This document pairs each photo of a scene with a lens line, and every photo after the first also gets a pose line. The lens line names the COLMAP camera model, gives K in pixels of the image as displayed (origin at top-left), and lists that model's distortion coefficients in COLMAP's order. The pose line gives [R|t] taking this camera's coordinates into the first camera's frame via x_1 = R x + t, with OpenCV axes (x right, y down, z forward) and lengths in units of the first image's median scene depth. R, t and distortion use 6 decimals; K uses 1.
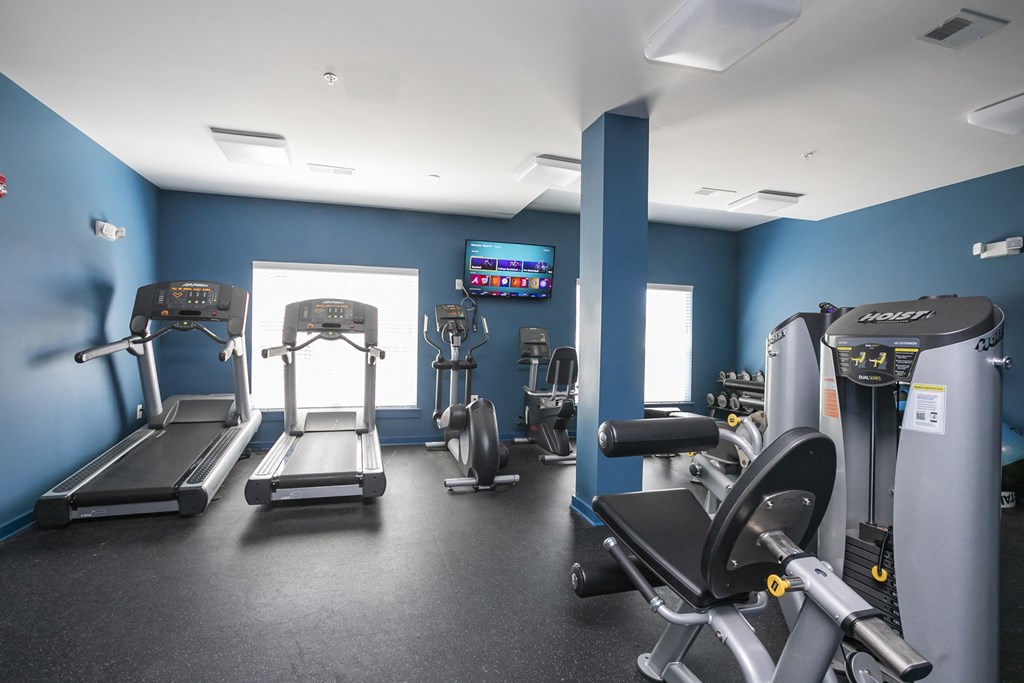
lens RADIAL K [[496.3, 0, 491.0], [0, 496.3, 342.0], [0, 0, 1]] dist [-0.036723, 0.019020]
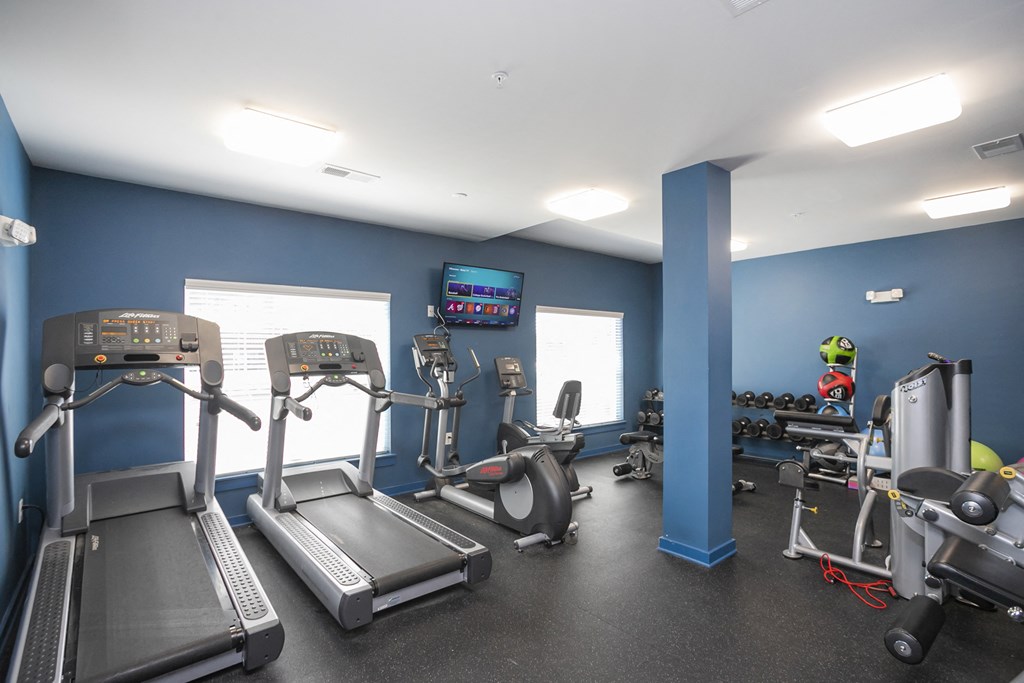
lens RADIAL K [[496.3, 0, 509.3], [0, 496.3, 345.7], [0, 0, 1]] dist [-0.036723, 0.019020]
pose [[0.918757, -0.013683, 0.394586, -0.299521], [0.019096, 0.999770, -0.009794, -0.043133], [-0.394361, 0.016533, 0.918807, 0.122654]]
